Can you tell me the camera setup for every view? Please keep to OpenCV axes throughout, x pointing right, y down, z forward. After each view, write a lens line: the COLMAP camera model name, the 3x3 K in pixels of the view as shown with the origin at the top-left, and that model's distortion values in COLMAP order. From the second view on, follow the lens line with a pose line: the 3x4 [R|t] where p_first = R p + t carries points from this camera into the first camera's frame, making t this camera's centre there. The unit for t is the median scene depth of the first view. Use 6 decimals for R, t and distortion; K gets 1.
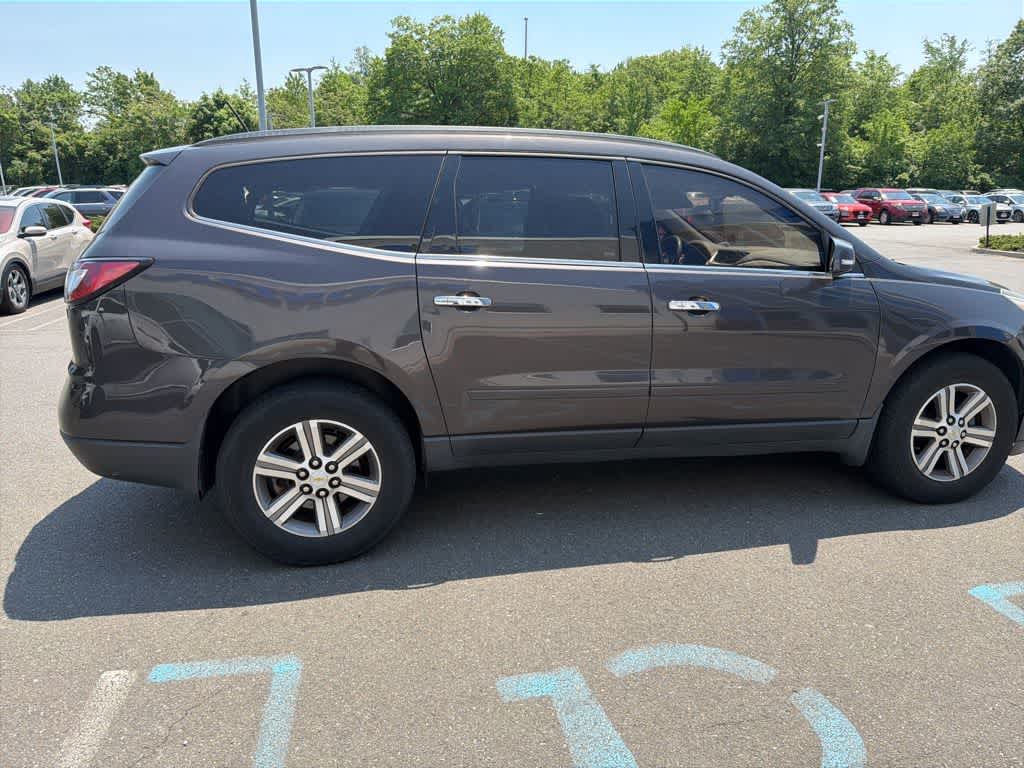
lens RADIAL K [[732.0, 0, 521.3], [0, 732.0, 381.0], [0, 0, 1]] dist [0.011836, -0.020178]
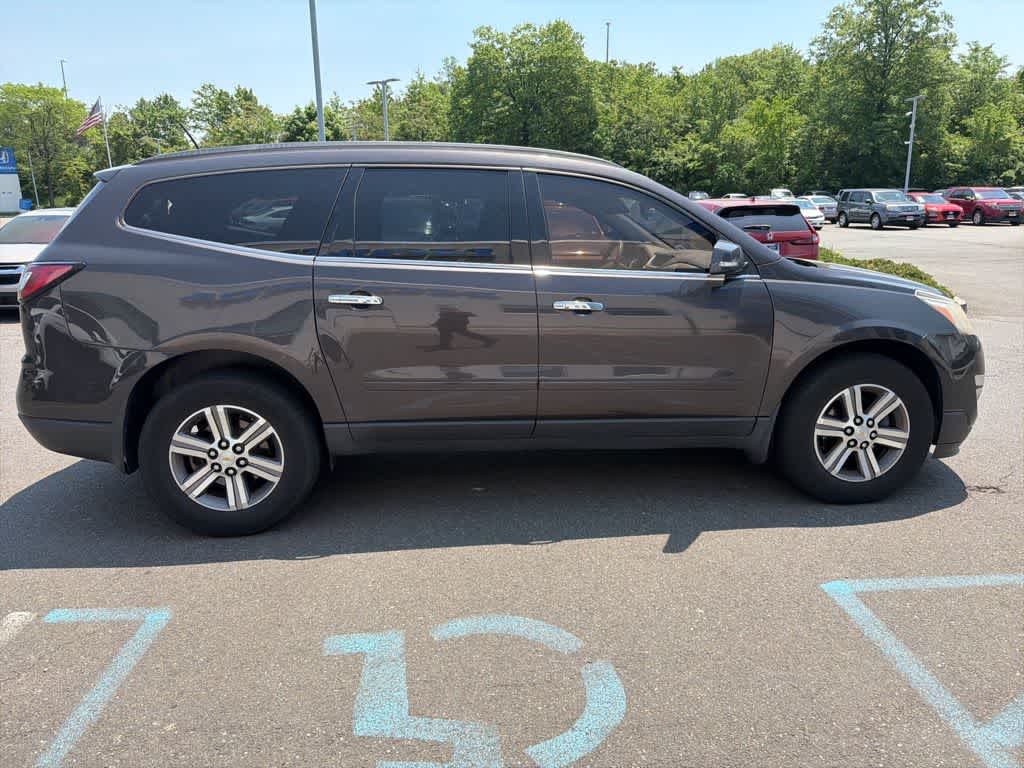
lens RADIAL K [[732.0, 0, 517.5], [0, 732.0, 376.0], [0, 0, 1]] dist [0.011836, -0.020178]
pose [[0.993024, 0.014193, -0.117058, 0.252272], [-0.015639, 0.999812, -0.011443, 0.011804], [0.116874, 0.013193, 0.993059, -0.054463]]
